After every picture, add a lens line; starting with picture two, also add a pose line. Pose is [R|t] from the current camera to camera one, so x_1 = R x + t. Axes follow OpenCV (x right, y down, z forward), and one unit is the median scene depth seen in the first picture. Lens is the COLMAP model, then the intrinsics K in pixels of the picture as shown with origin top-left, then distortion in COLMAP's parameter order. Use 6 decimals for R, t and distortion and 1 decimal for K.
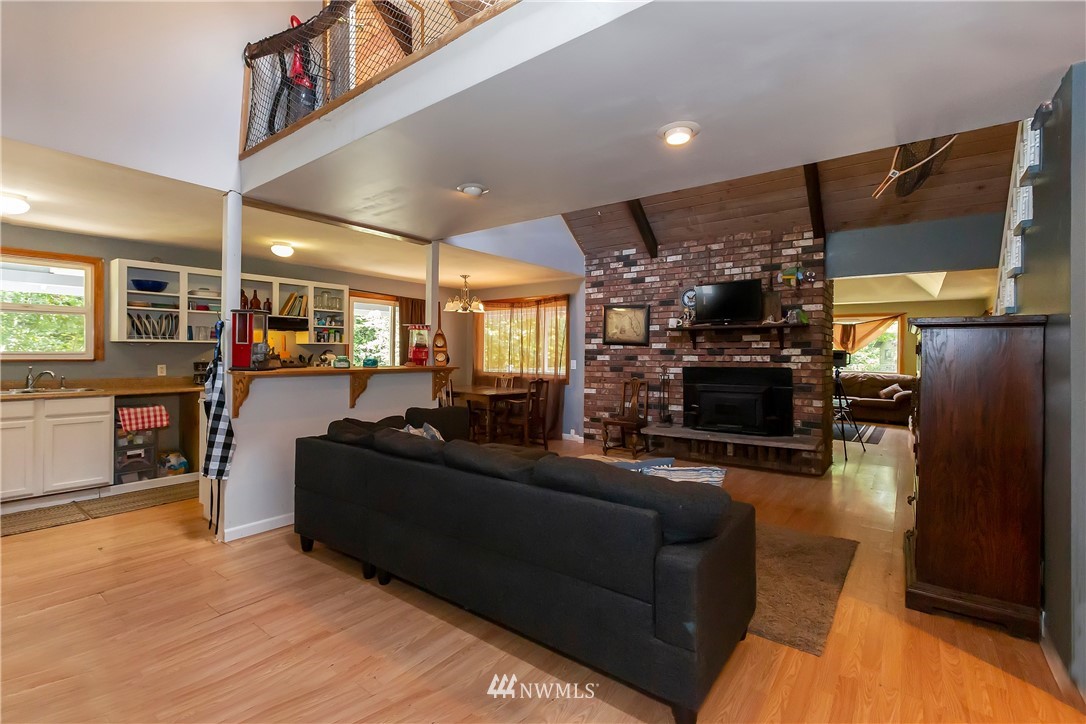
lens RADIAL K [[491.1, 0, 537.7], [0, 491.1, 355.7], [0, 0, 1]] dist [0.003827, 0.000427]
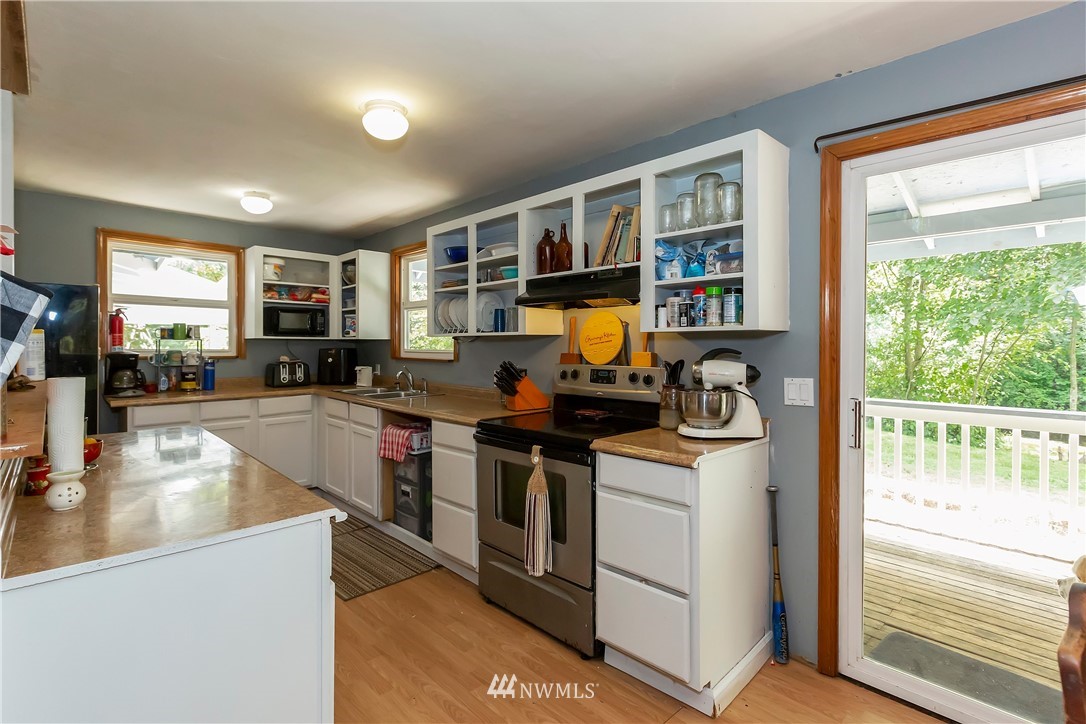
lens RADIAL K [[515.1, 0, 531.9], [0, 515.1, 345.9], [0, 0, 1]] dist [0.001196, -0.000837]
pose [[-0.158459, -0.000879, -0.987365, -0.062704], [-0.009687, 0.999953, 0.000664, -0.012104], [0.987318, 0.009670, -0.158460, 0.923598]]
